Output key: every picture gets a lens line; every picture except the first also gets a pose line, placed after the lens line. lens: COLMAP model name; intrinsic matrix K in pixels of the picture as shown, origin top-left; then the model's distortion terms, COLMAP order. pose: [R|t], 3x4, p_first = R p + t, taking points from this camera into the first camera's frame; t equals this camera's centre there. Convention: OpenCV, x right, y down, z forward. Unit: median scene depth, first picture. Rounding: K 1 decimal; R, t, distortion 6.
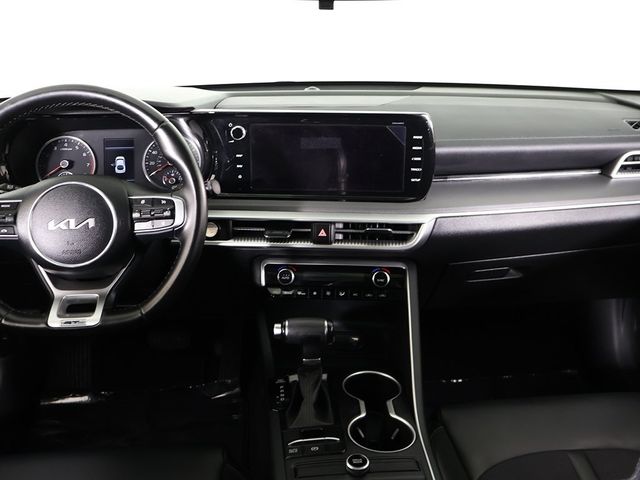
lens RADIAL K [[606.3, 0, 320.0], [0, 606.3, 240.0], [0, 0, 1]] dist [-0.002848, 0.004359]
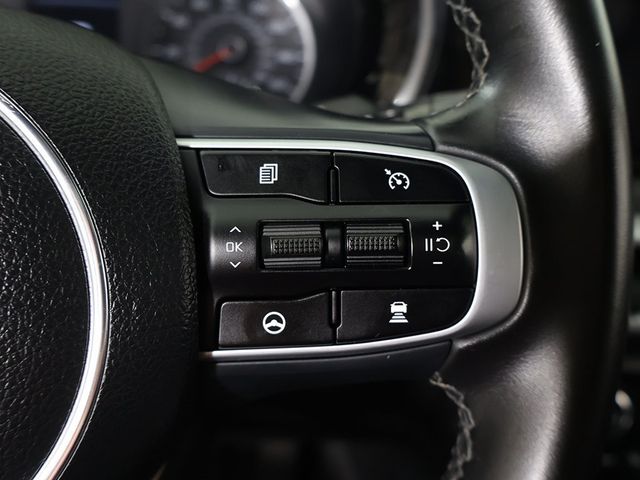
lens RADIAL K [[606.3, 0, 320.0], [0, 606.3, 240.0], [0, 0, 1]] dist [-0.002848, 0.004359]
pose [[0.995584, 0.030121, 0.088911, -0.245535], [-0.034477, 0.998258, 0.047868, -0.044671], [-0.087314, -0.050722, 0.994889, 0.700038]]
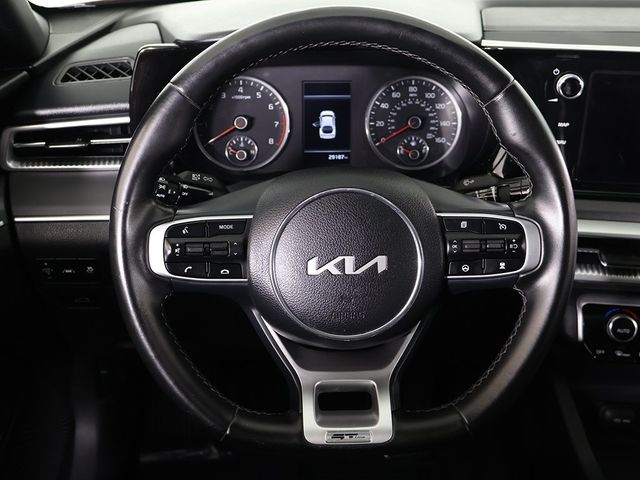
lens RADIAL K [[788.0, 0, 320.0], [0, 788.0, 240.0], [0, 0, 1]] dist [-0.007474, -0.007541]
pose [[0.998560, 0.031433, -0.043479, -0.329839], [-0.026646, 0.993946, 0.106593, -0.103078], [0.046566, -0.105281, 0.993352, 0.225776]]
